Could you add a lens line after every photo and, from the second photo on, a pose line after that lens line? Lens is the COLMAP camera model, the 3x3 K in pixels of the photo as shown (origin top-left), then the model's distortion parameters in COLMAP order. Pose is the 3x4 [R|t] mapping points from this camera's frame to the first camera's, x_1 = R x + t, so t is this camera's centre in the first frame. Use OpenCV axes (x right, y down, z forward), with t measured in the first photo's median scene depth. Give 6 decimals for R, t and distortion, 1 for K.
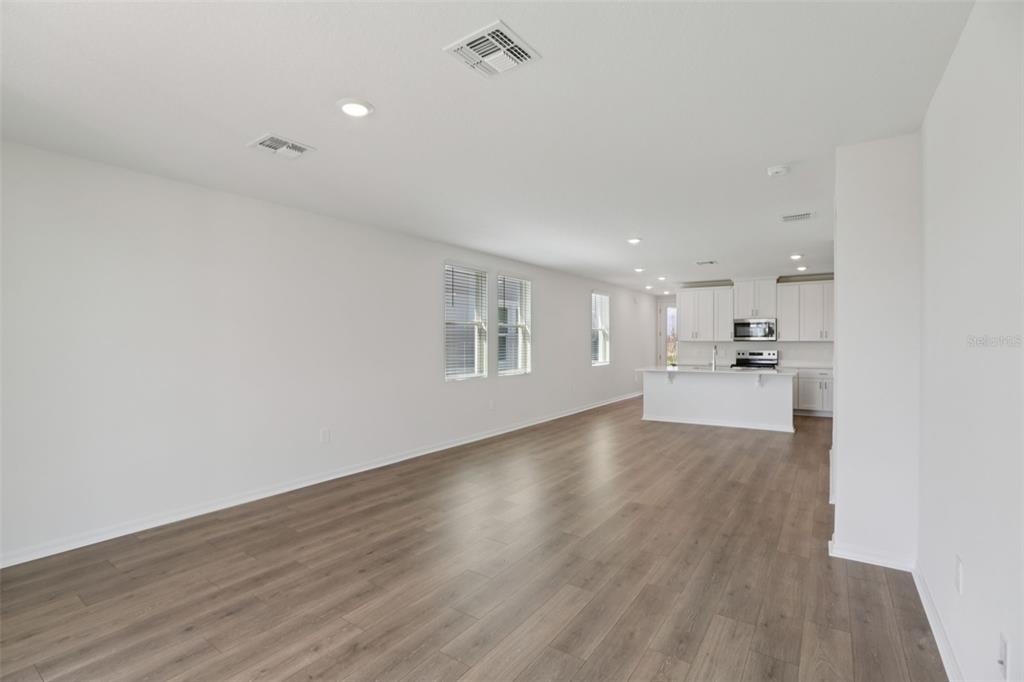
lens RADIAL K [[475.1, 0, 500.3], [0, 475.1, 337.5], [0, 0, 1]] dist [-0.036718, 0.000584]
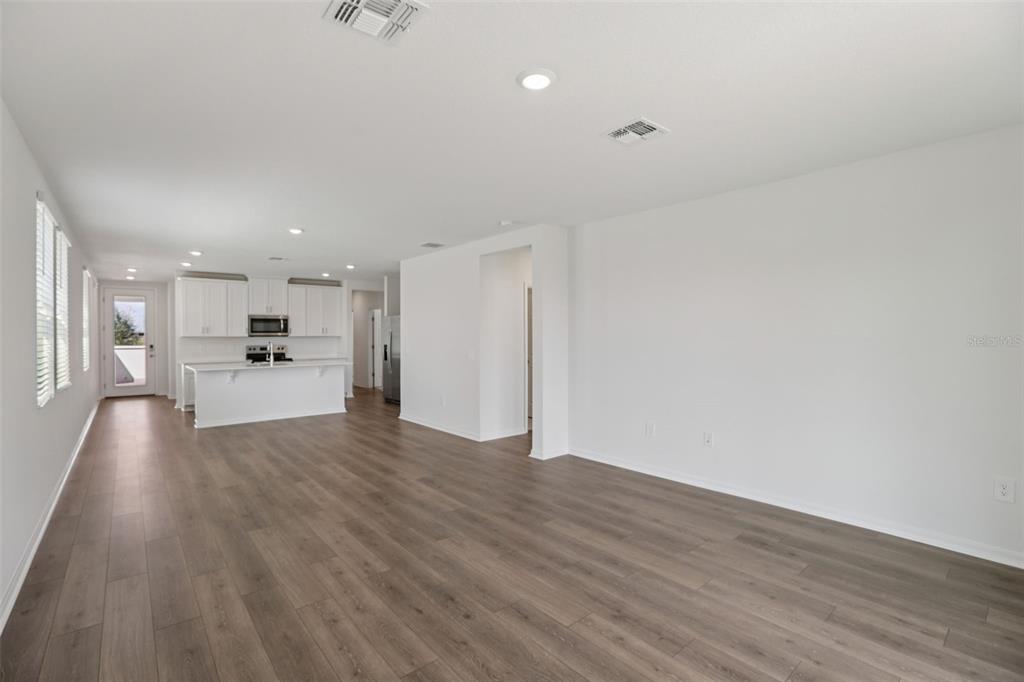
lens RADIAL K [[467.7, 0, 505.0], [0, 467.7, 338.1], [0, 0, 1]] dist [-0.059526, 0.021864]
pose [[0.256713, -0.007755, 0.966456, -0.684170], [-0.002619, 0.999959, 0.008719, 0.002254], [-0.966484, -0.004769, 0.256682, 0.477308]]
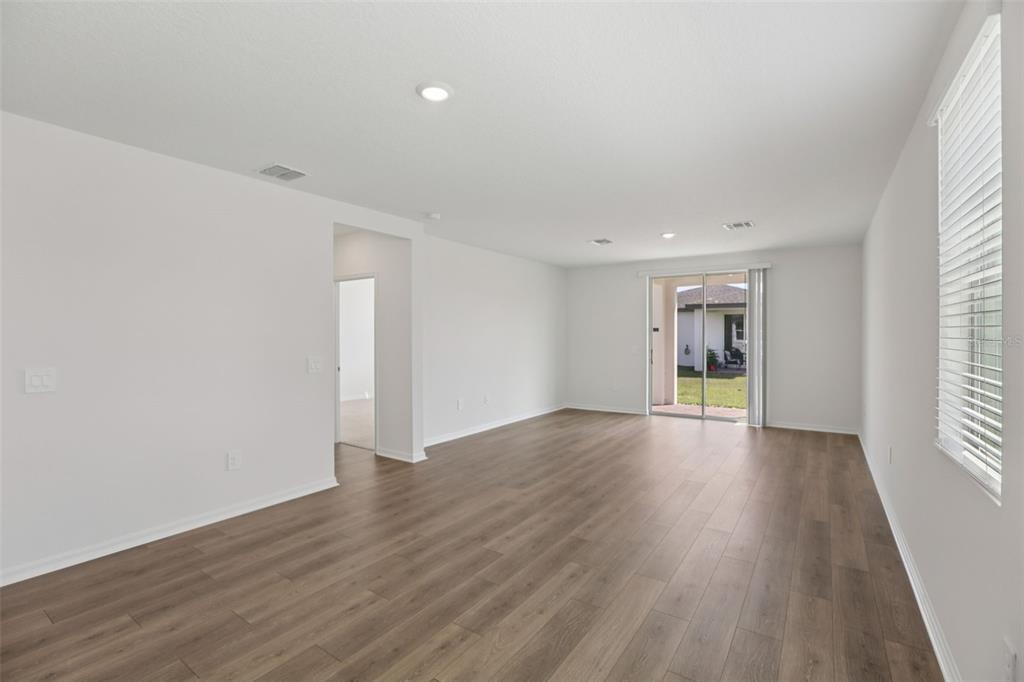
lens RADIAL K [[467.7, 0, 505.0], [0, 467.7, 338.1], [0, 0, 1]] dist [-0.059526, 0.021864]
pose [[-0.999916, 0.001420, -0.012867, 0.305526], [0.001413, 0.999999, 0.000584, 0.013219], [0.012868, 0.000566, -0.999917, 1.889766]]
